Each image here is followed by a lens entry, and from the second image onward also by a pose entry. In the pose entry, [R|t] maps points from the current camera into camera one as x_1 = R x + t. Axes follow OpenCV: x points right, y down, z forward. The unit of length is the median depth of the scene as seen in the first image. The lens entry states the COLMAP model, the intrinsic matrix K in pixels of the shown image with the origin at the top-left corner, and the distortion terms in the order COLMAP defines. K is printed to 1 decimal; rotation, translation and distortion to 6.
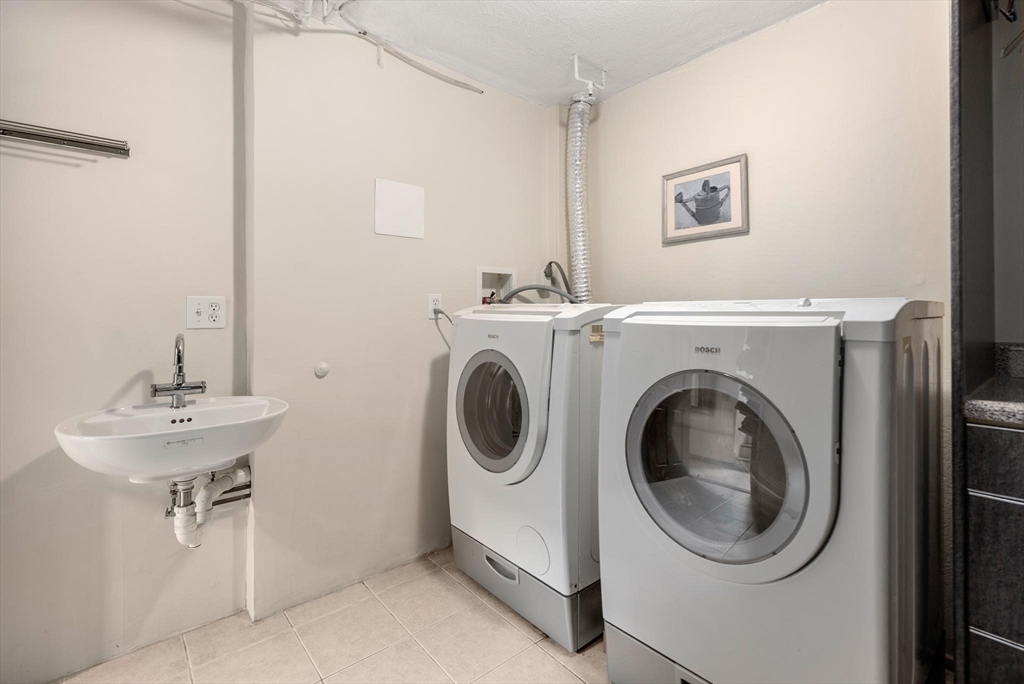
lens RADIAL K [[472.7, 0, 510.7], [0, 472.7, 318.9], [0, 0, 1]] dist [-0.005335, 0.001520]
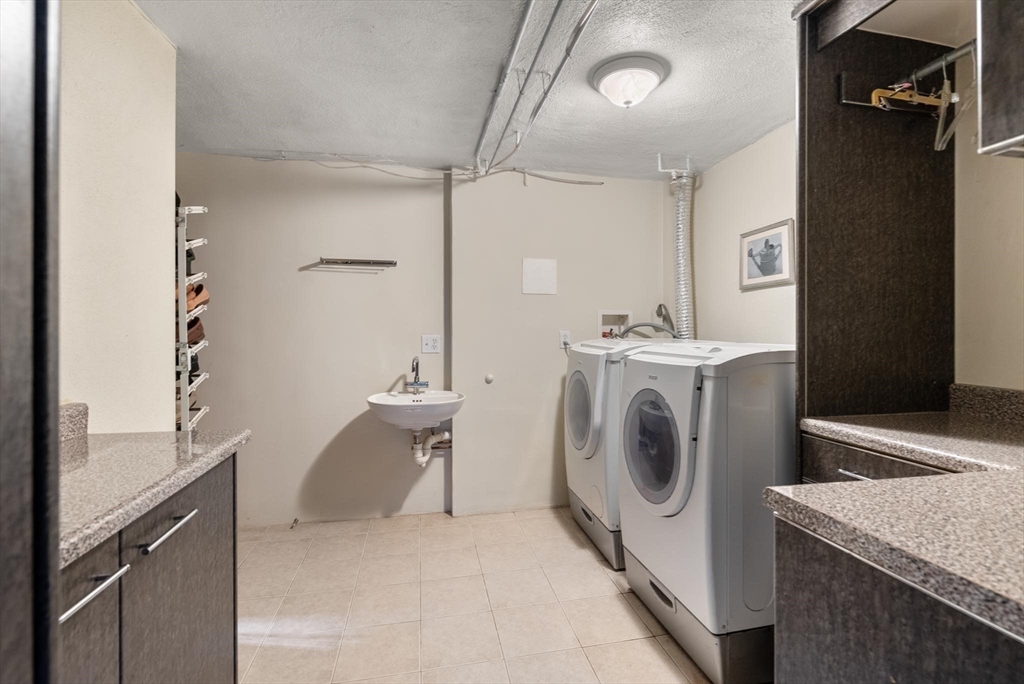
lens RADIAL K [[474.7, 0, 518.3], [0, 474.7, 335.8], [0, 0, 1]] dist [-0.005137, 0.001016]
pose [[0.878804, 0.008079, -0.477115, 0.430712], [-0.007057, 0.999967, 0.003935, -0.044786], [0.477131, -0.000091, 0.878832, -0.371417]]
